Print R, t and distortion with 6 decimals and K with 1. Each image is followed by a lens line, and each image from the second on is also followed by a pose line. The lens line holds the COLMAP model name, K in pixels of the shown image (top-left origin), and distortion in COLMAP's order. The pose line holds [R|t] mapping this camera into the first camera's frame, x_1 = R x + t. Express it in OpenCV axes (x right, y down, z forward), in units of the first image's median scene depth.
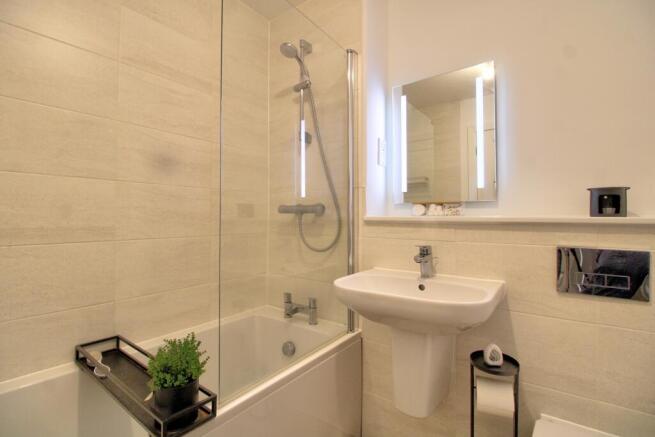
lens RADIAL K [[305.9, 0, 323.8], [0, 305.9, 212.4], [0, 0, 1]] dist [0.000915, -0.013714]
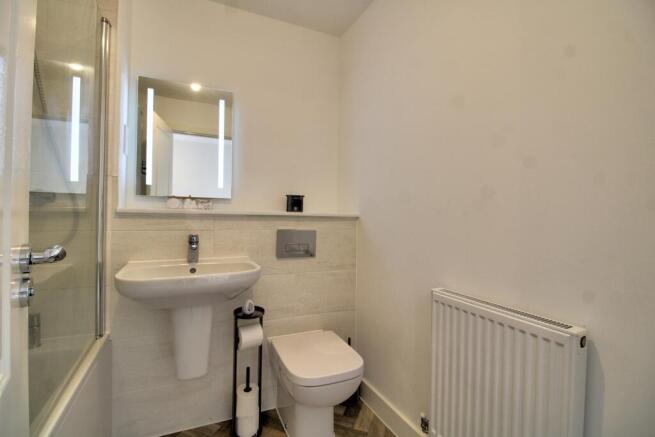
lens RADIAL K [[305.9, 0, 323.8], [0, 305.9, 212.4], [0, 0, 1]] dist [0.000915, -0.013714]
pose [[0.470150, 0.011280, 0.882514, -0.458478], [-0.032389, 0.999465, 0.004479, 0.002506], [-0.881992, -0.030689, 0.470264, 0.021722]]
